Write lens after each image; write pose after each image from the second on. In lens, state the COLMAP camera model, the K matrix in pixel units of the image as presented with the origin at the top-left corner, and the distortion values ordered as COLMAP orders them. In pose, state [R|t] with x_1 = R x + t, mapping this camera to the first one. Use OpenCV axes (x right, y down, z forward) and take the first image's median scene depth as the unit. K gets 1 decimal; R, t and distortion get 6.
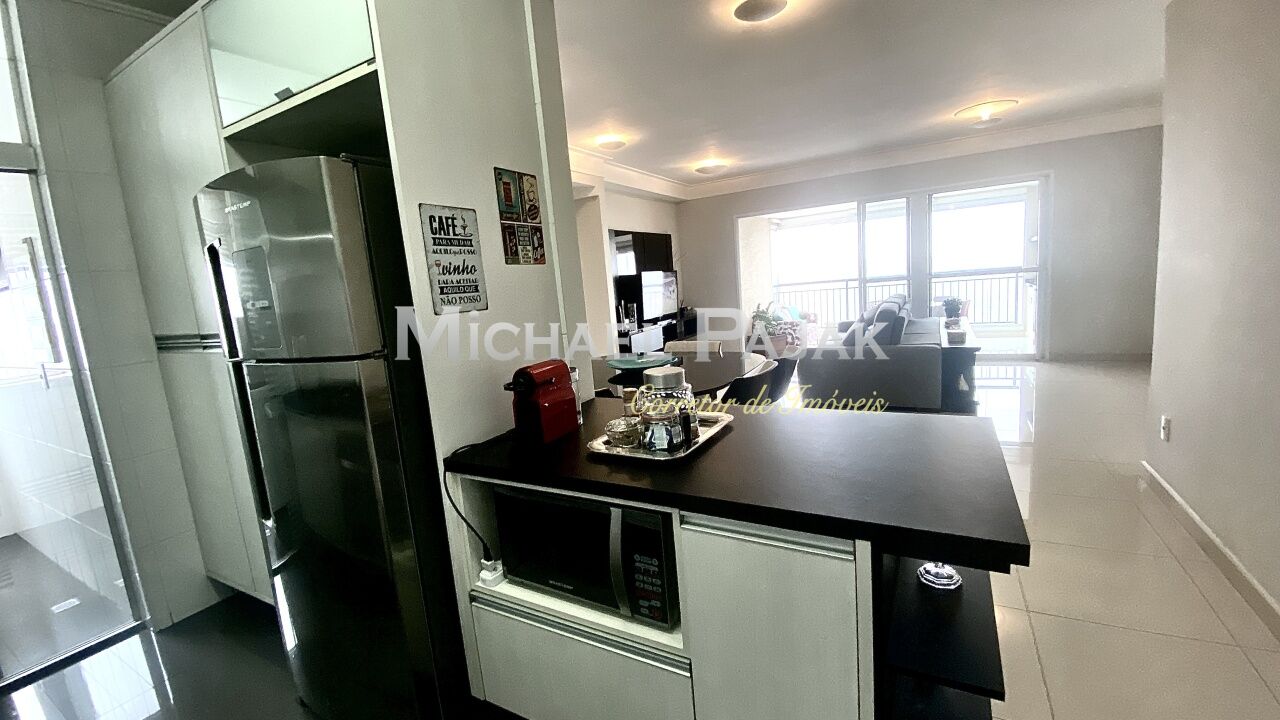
lens RADIAL K [[514.1, 0, 644.2], [0, 514.1, 367.6], [0, 0, 1]] dist [0.032617, -0.030395]
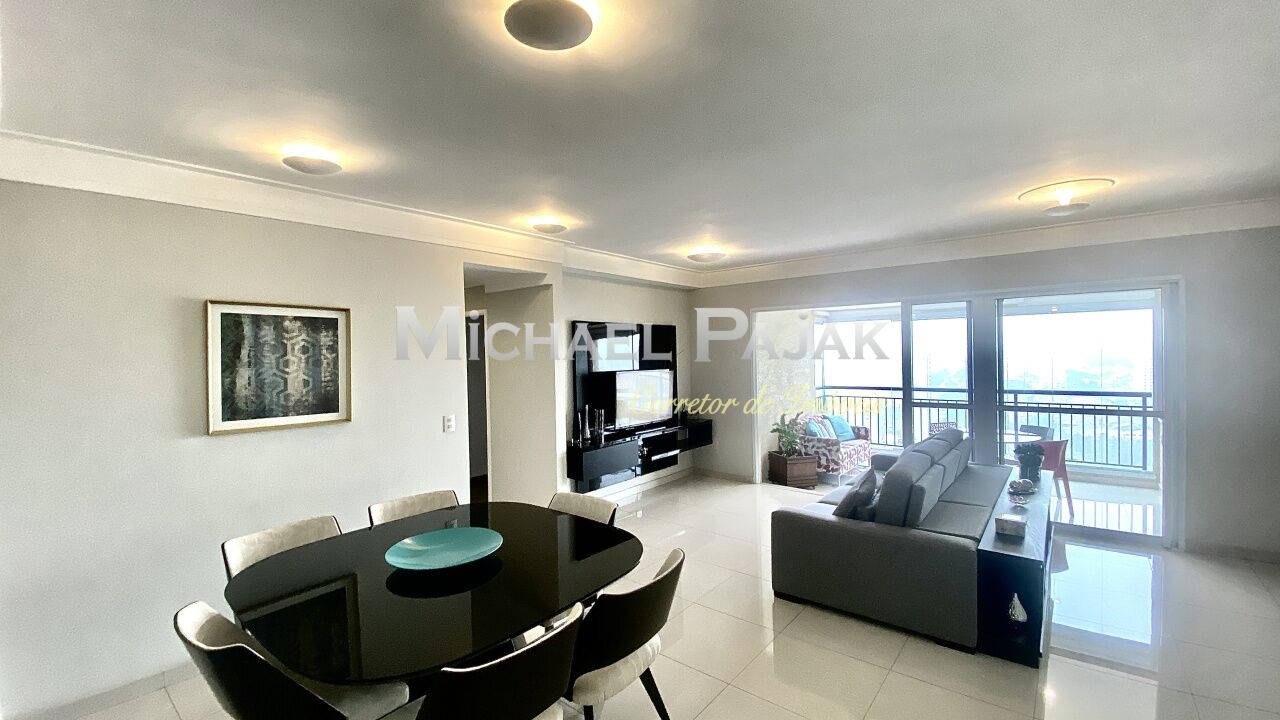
lens RADIAL K [[520.3, 0, 640.0], [0, 520.3, 360.0], [0, 0, 1]] dist [0.027735, -0.032148]
pose [[0.981306, 0.064617, -0.181284, 0.724625], [-0.090018, 0.986668, -0.135586, -0.381645], [0.170106, 0.149370, 0.974039, 0.756476]]
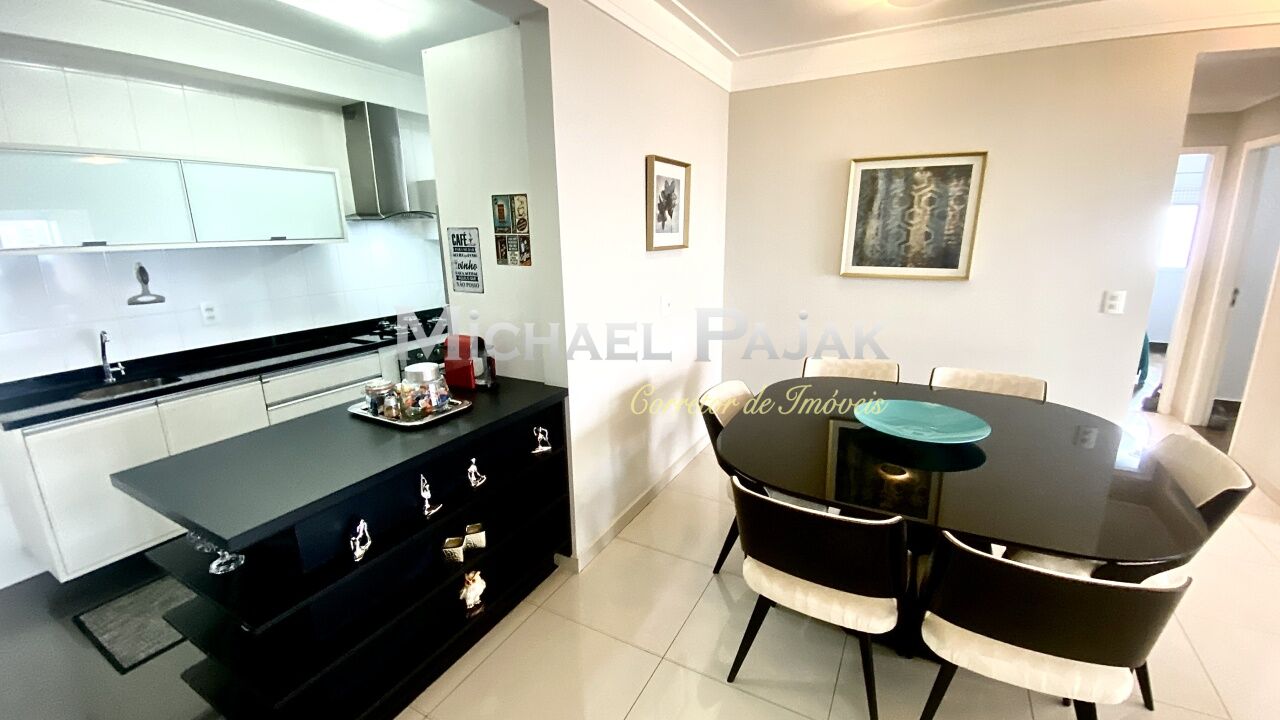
lens RADIAL K [[522.7, 0, 636.2], [0, 522.7, 359.6], [0, 0, 1]] dist [0.037349, -0.032144]
pose [[0.006210, 0.316319, -0.948632, 1.169910], [-0.156214, 0.937311, 0.311522, -0.457933], [0.987704, 0.146255, 0.055235, 1.319273]]
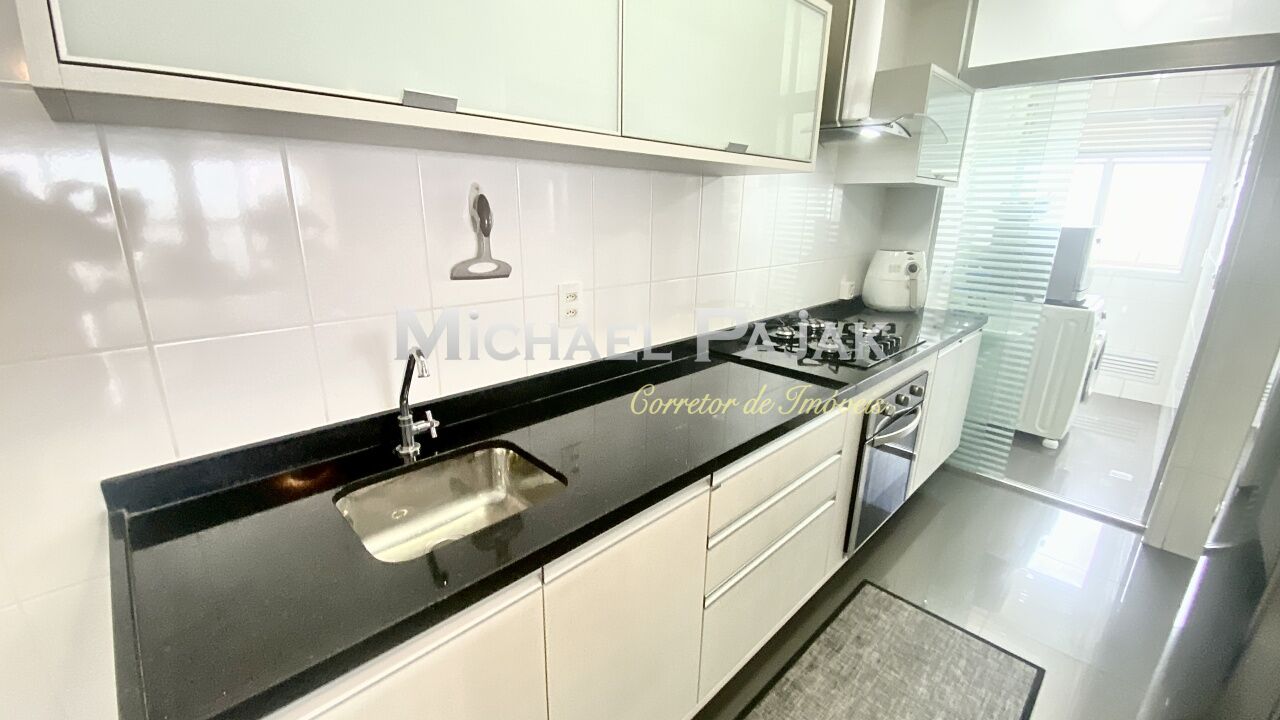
lens RADIAL K [[522.7, 0, 636.2], [0, 522.7, 359.6], [0, 0, 1]] dist [0.037349, -0.032144]
pose [[-0.274711, 0.342695, -0.898384, 0.173511], [-0.161218, 0.904688, 0.394397, -0.088603], [0.947915, 0.253181, -0.193279, 0.230673]]
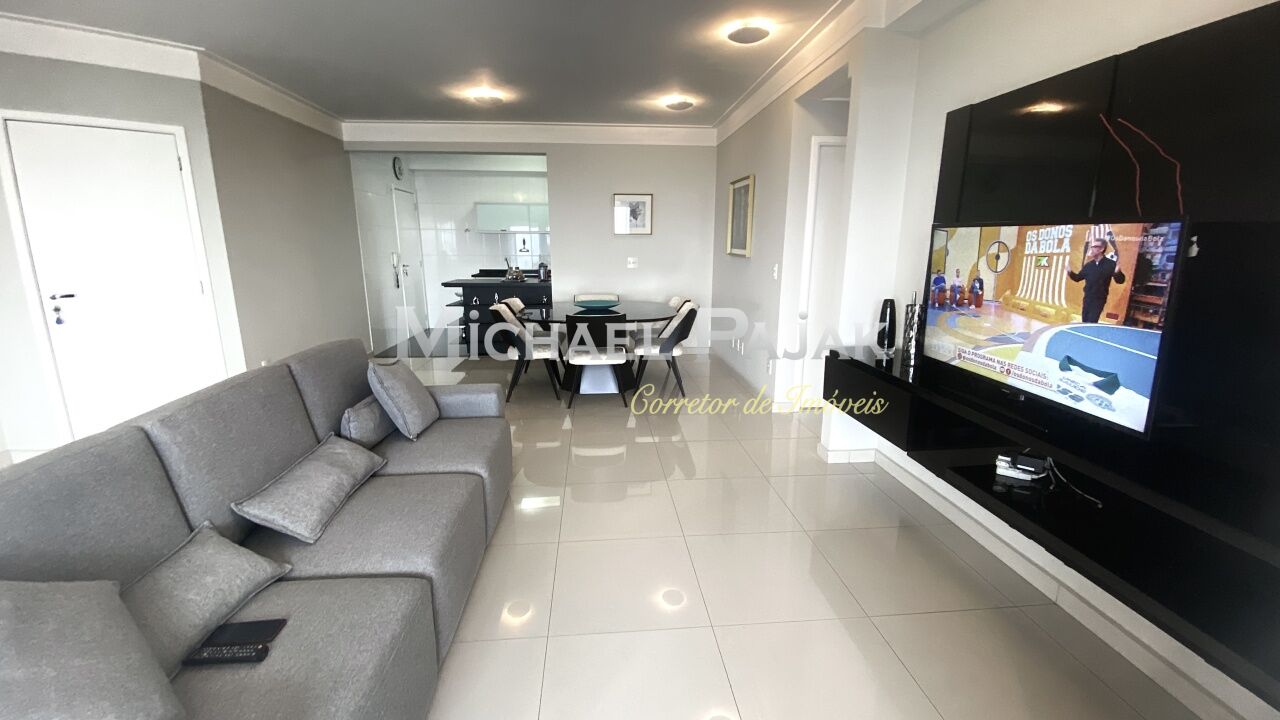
lens RADIAL K [[522.7, 0, 636.2], [0, 522.7, 359.6], [0, 0, 1]] dist [0.037349, -0.032144]
pose [[-0.828349, 0.196501, -0.524620, 1.482822], [-0.032717, 0.917898, 0.395465, -0.943440], [0.559257, 0.344747, -0.753911, 4.658613]]
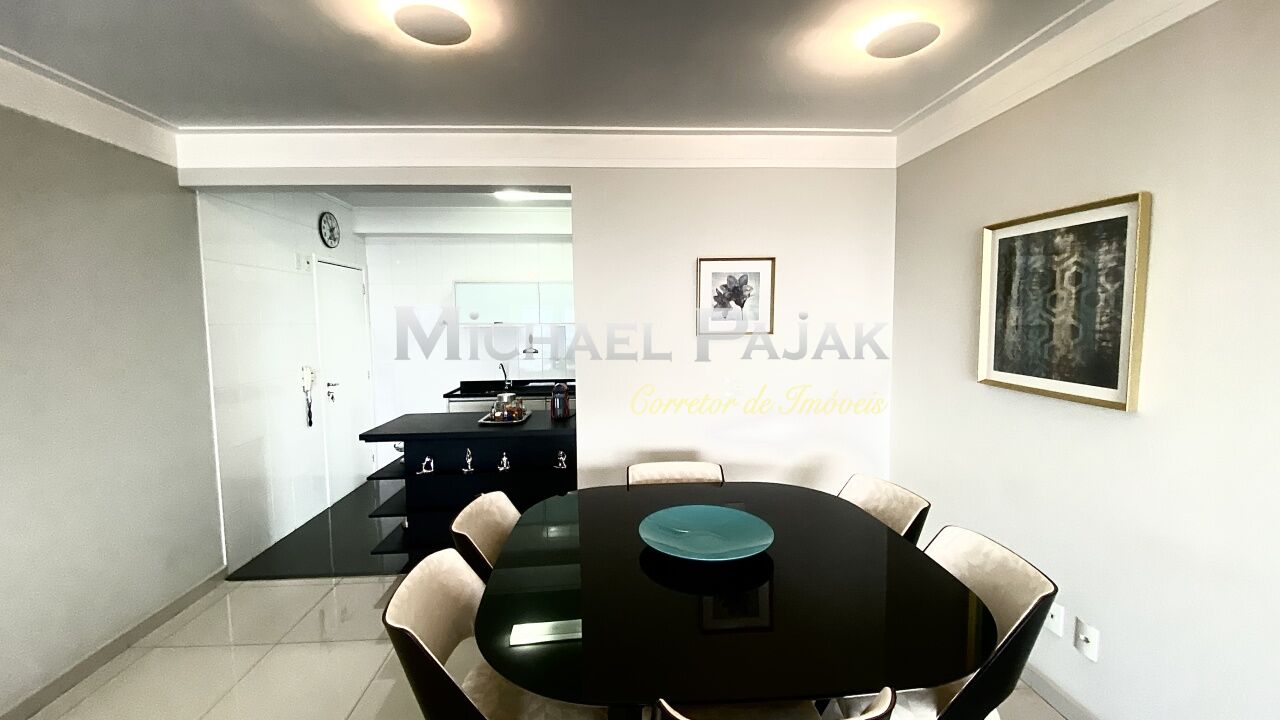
lens RADIAL K [[522.7, 0, 636.2], [0, 522.7, 359.6], [0, 0, 1]] dist [0.037349, -0.032144]
pose [[-0.839952, 0.128464, -0.527236, 0.681271], [-0.016050, 0.965269, 0.260763, -0.685531], [0.542423, 0.227491, -0.808718, 2.866143]]
